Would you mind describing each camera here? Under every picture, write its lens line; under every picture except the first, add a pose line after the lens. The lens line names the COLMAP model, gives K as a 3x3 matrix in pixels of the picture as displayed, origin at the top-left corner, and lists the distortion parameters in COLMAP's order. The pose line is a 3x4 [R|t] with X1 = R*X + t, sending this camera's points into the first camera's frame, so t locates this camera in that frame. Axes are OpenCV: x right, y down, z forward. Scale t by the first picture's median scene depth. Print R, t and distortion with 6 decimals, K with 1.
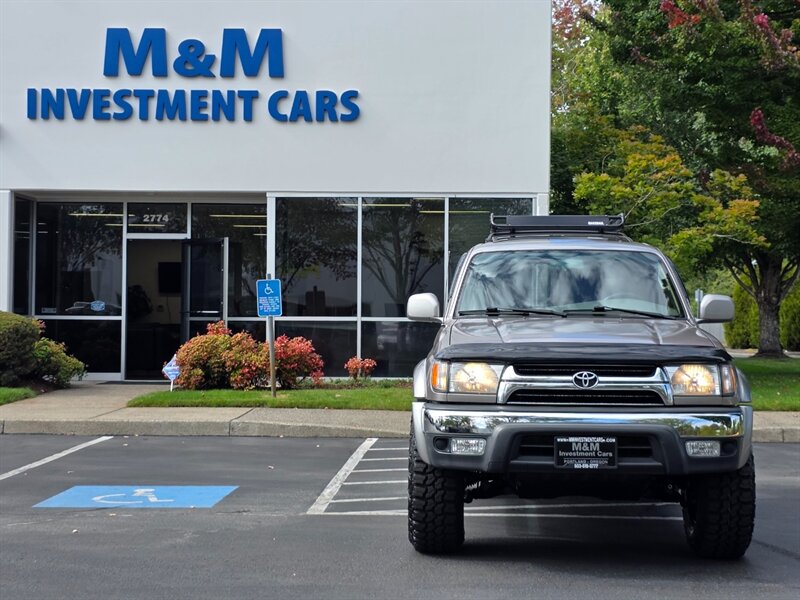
lens RADIAL K [[1288.4, 0, 424.5], [0, 1288.4, 283.0], [0, 0, 1]] dist [0.080557, 0.000000]
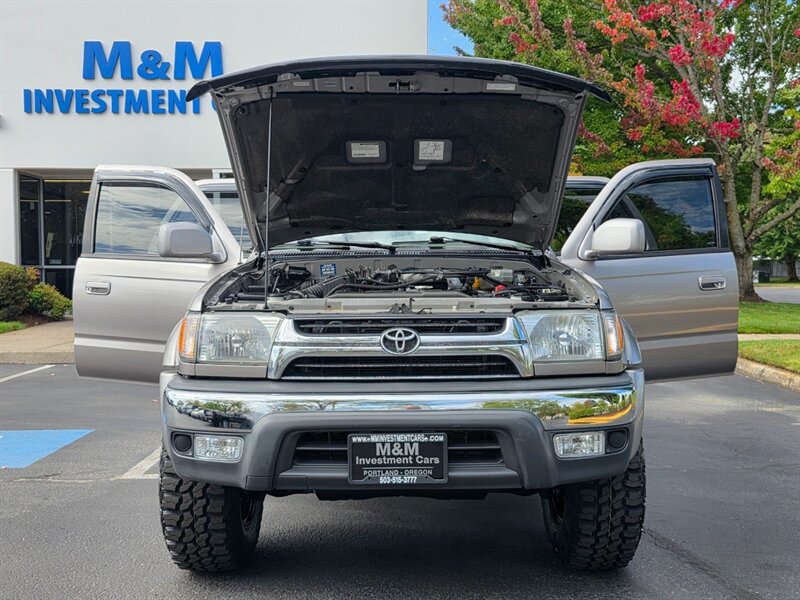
lens RADIAL K [[805.2, 0, 405.5], [0, 805.2, 288.2], [0, 0, 1]] dist [0.082298, 0.000000]
pose [[0.998581, -0.014379, 0.051281, 0.044849], [0.011538, 0.998404, 0.055288, 0.010955], [-0.051994, -0.054618, 0.997153, 0.250059]]
